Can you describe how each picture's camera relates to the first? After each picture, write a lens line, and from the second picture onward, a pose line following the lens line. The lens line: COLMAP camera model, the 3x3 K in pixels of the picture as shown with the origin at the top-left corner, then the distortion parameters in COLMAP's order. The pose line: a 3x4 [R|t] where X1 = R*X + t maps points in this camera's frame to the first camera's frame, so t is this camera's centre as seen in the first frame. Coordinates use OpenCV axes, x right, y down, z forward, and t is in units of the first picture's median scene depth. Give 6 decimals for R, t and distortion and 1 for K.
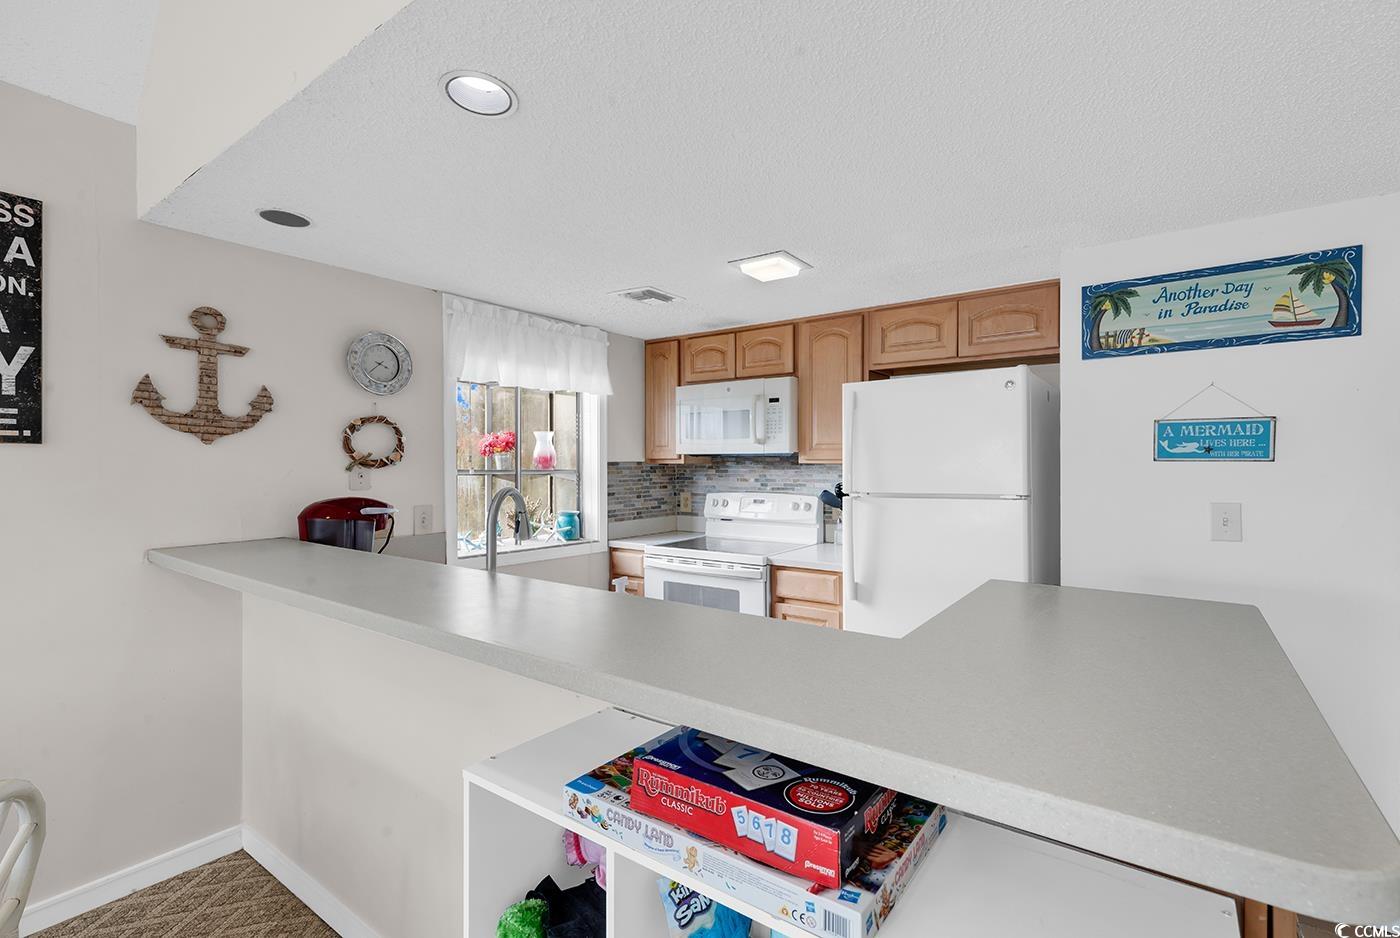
lens RADIAL K [[602.6, 0, 725.6], [0, 602.6, 464.5], [0, 0, 1]] dist [0.000215, 0.000040]
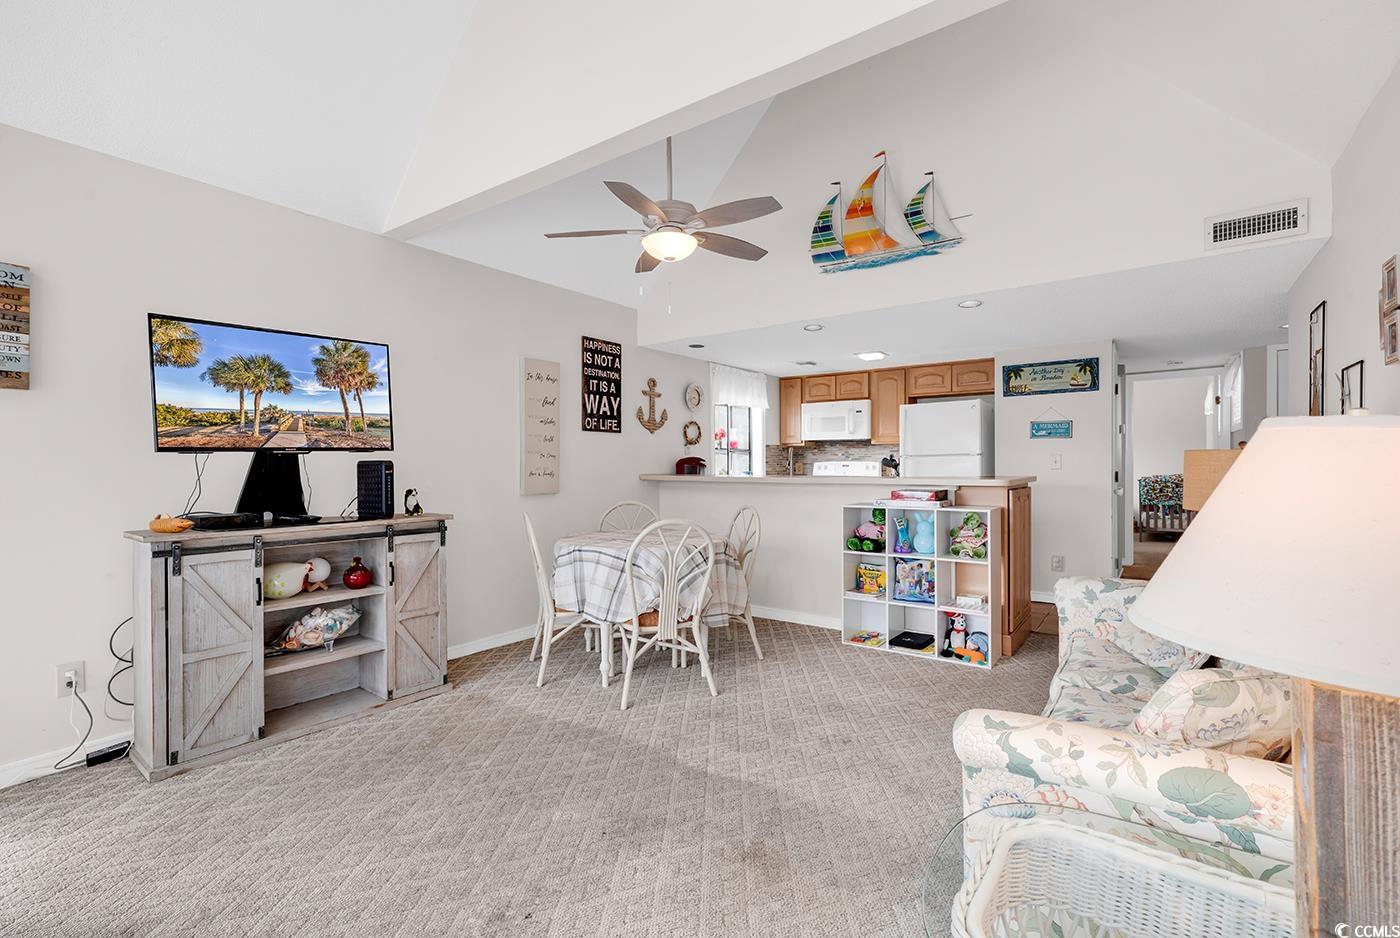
lens RADIAL K [[631.7, 0, 729.4], [0, 631.7, 468.7], [0, 0, 1]] dist [0.000631, -0.000146]
pose [[0.999433, -0.008115, 0.032675, -0.463763], [0.007917, 0.999949, 0.006204, 0.070934], [-0.032723, -0.005941, 0.999447, -1.176701]]
